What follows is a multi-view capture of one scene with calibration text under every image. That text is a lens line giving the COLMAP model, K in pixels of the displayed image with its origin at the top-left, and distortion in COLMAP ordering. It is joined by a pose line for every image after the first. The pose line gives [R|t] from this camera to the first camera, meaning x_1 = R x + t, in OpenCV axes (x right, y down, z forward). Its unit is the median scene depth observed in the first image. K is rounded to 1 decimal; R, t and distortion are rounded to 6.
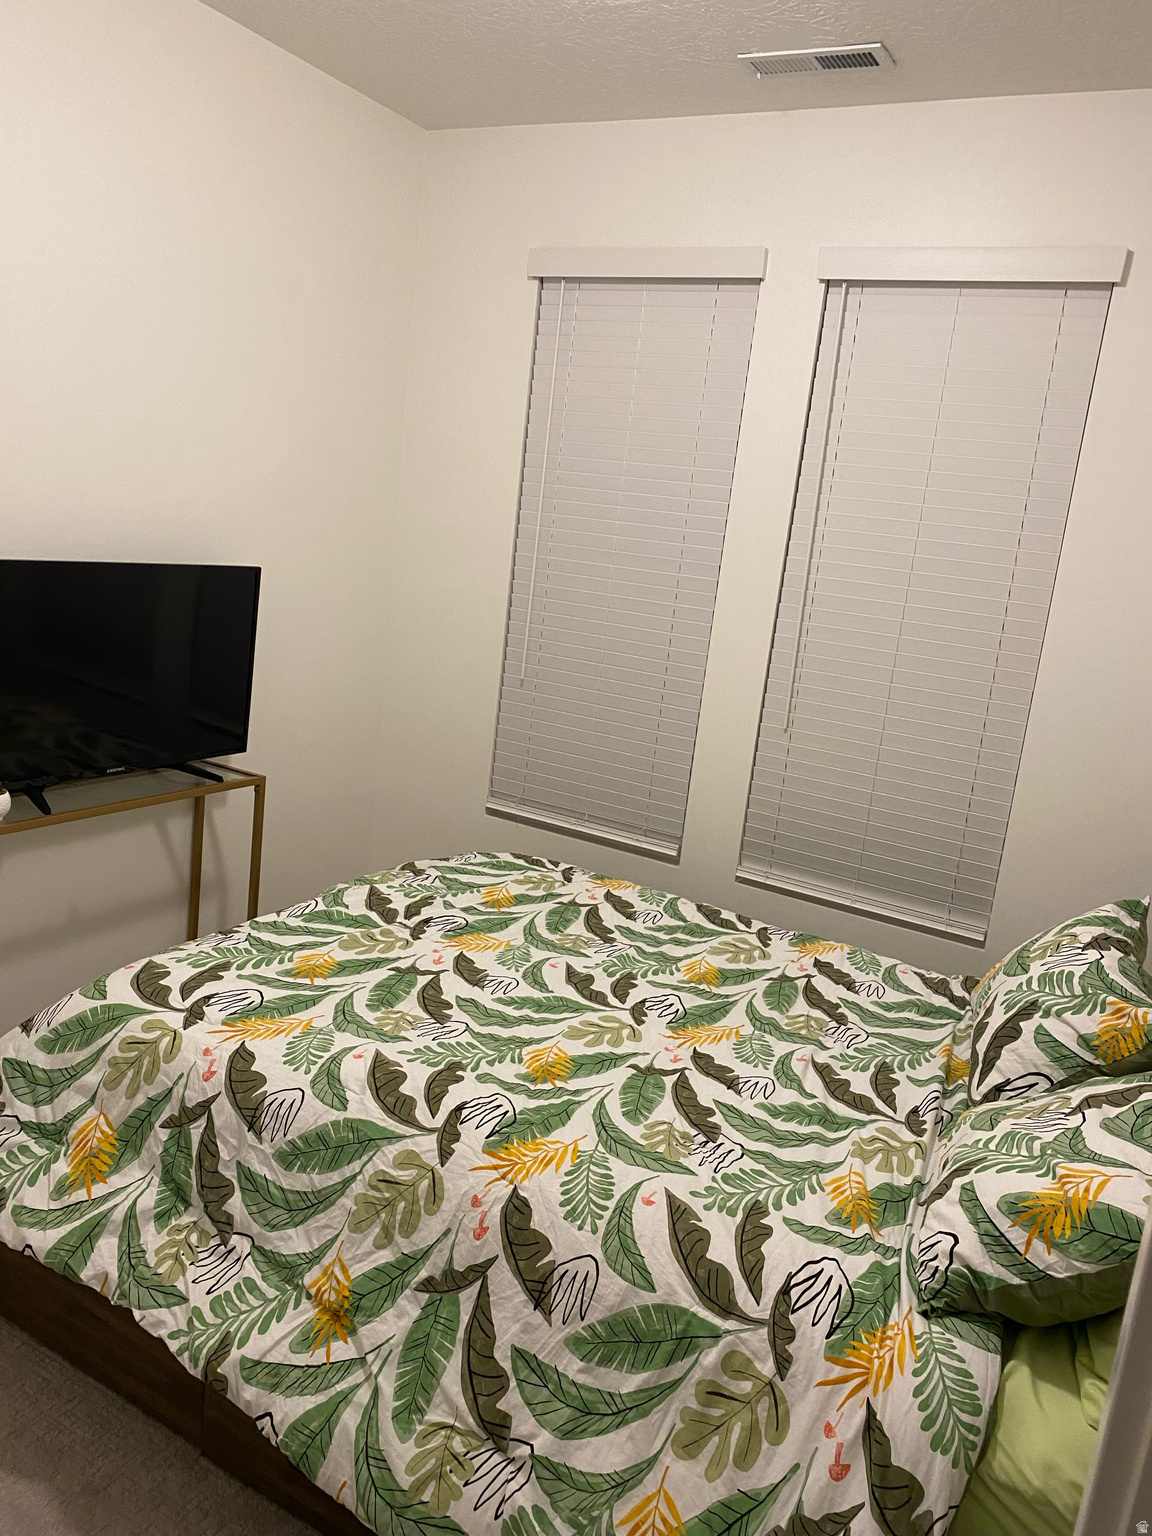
lens RADIAL K [[1156.8, 0, 569.9], [0, 1156.8, 761.2], [0, 0, 1]] dist [-0.000201, -0.007049]
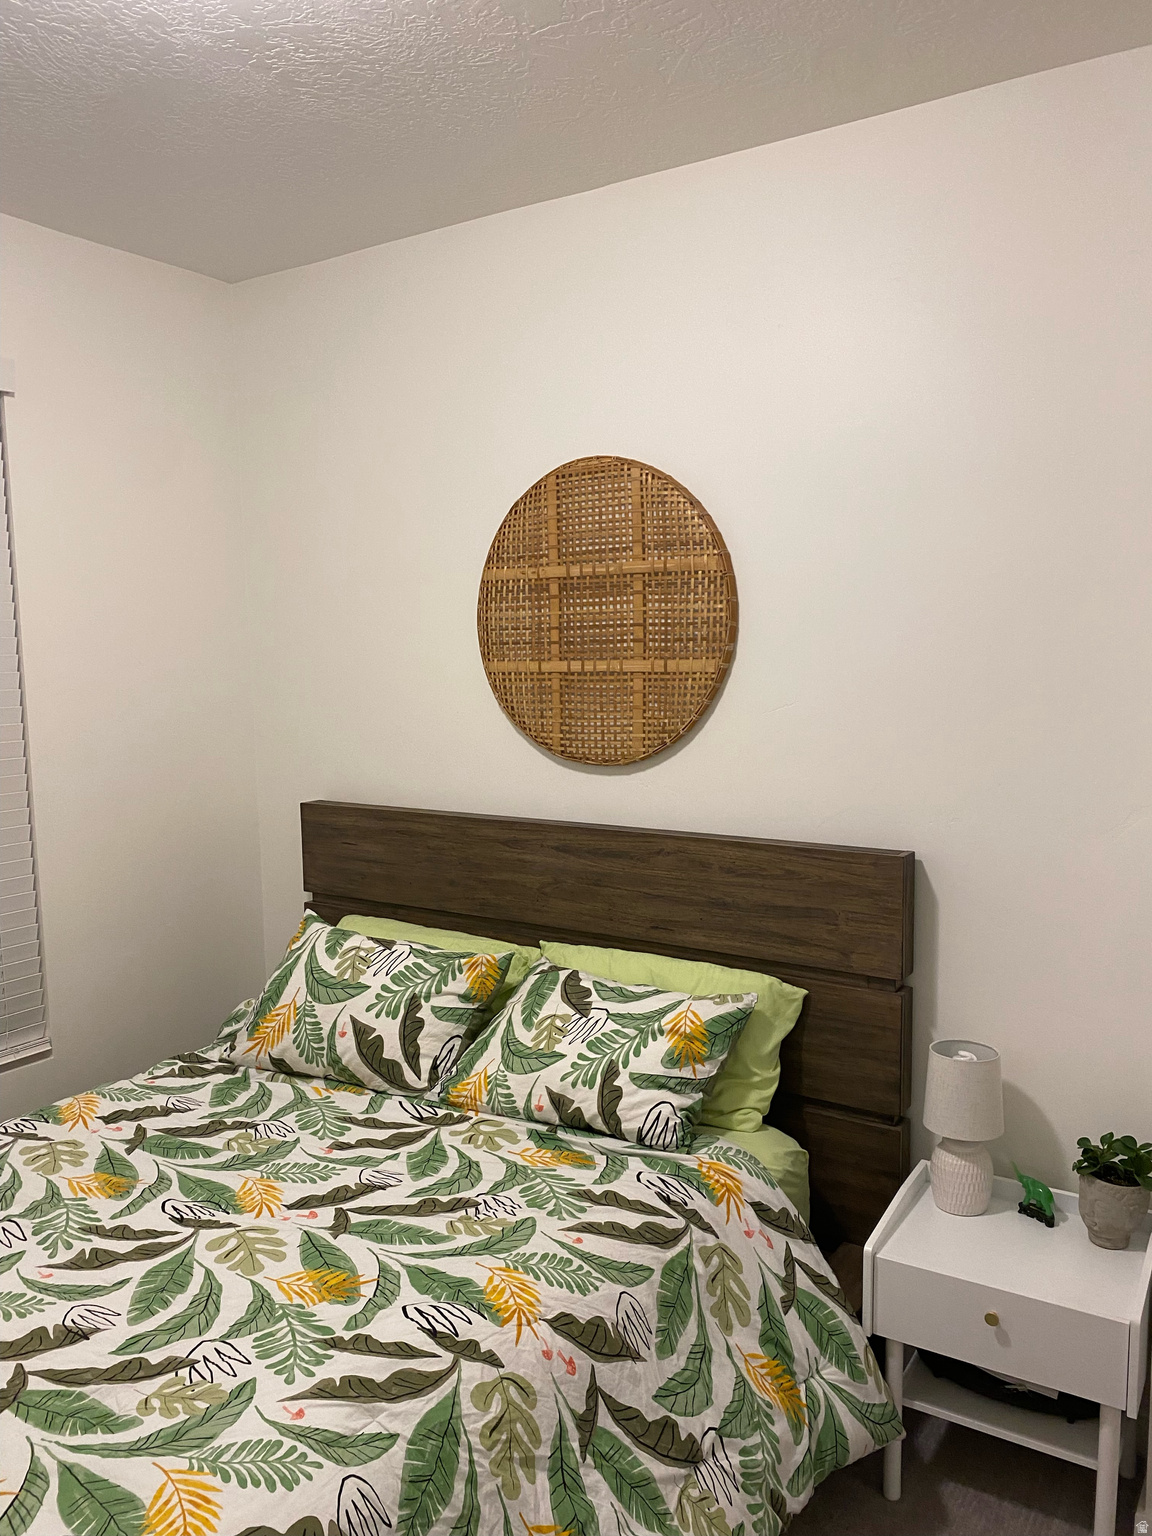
lens RADIAL K [[1180.3, 0, 583.0], [0, 1180.3, 742.3], [0, 0, 1]] dist [0.006386, -0.000302]
pose [[0.080880, -0.209351, 0.974490, -0.849272], [0.235424, 0.954042, 0.185418, -0.274143], [-0.968522, 0.214422, 0.126449, 0.631295]]
